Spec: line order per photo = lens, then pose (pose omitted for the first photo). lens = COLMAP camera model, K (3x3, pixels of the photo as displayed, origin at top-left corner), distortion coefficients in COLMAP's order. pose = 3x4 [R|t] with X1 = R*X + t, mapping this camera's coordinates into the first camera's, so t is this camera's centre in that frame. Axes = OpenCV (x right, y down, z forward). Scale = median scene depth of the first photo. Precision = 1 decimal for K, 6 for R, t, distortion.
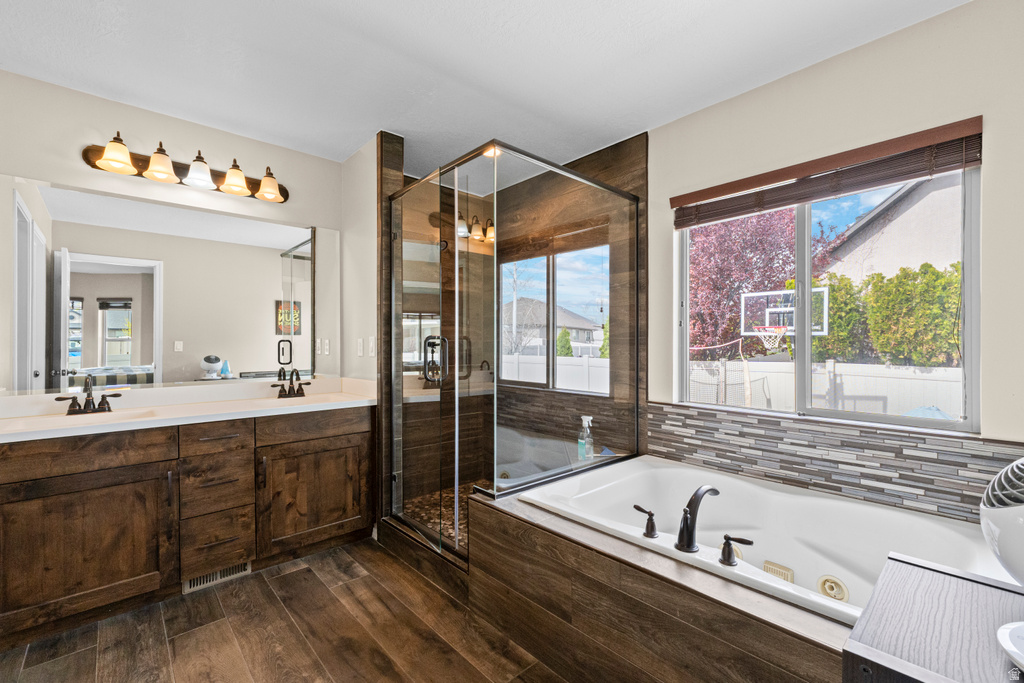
lens RADIAL K [[442.6, 0, 515.8], [0, 442.6, 336.5], [0, 0, 1]] dist [0.005805, 0.000628]
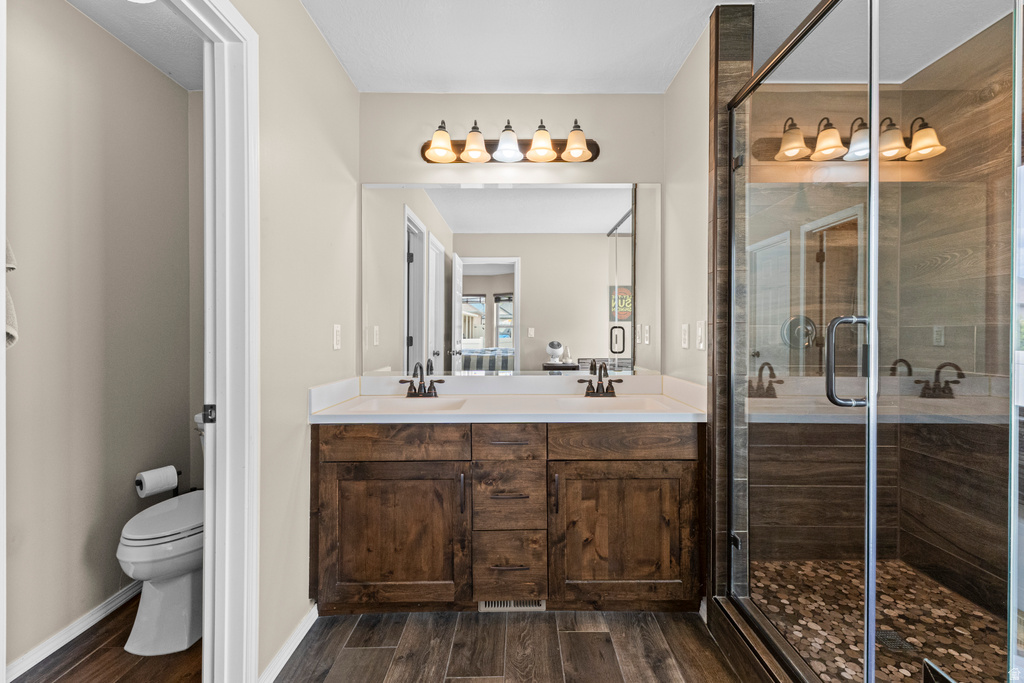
lens RADIAL K [[442.6, 0, 515.8], [0, 442.6, 336.5], [0, 0, 1]] dist [0.005805, 0.000628]
pose [[0.737449, 0.012108, -0.675295, -0.086057], [0.009049, 0.999572, 0.027804, 0.002965], [0.675342, -0.026614, 0.737024, 0.357666]]
